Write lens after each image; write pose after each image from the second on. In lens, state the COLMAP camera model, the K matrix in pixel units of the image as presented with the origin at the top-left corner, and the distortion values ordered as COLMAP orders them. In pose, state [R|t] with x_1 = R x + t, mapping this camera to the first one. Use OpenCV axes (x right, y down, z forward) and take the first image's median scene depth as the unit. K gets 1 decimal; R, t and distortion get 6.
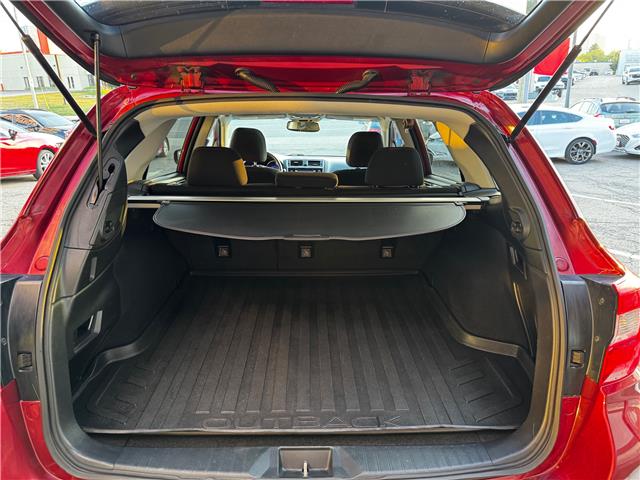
lens RADIAL K [[457.1, 0, 320.0], [0, 457.1, 240.0], [0, 0, 1]] dist [0.000761, -0.005799]
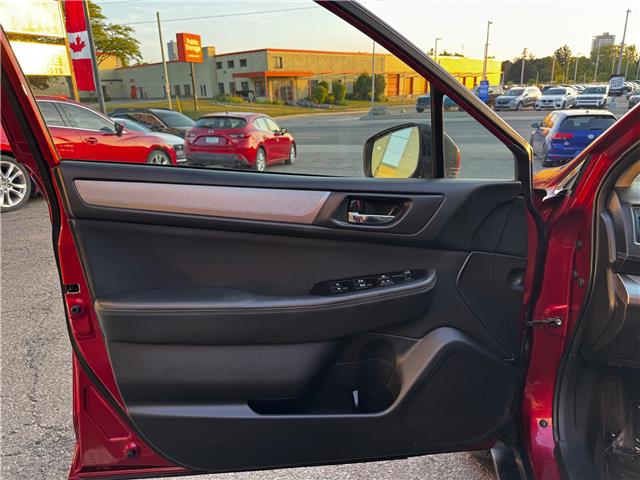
lens RADIAL K [[461.3, 0, 320.0], [0, 461.3, 240.0], [0, 0, 1]] dist [0.061670, -0.086184]
pose [[0.970572, 0.070485, -0.230265, -0.090916], [-0.076141, 0.996973, -0.015758, -0.036536], [0.228458, 0.032827, 0.973000, 0.202582]]
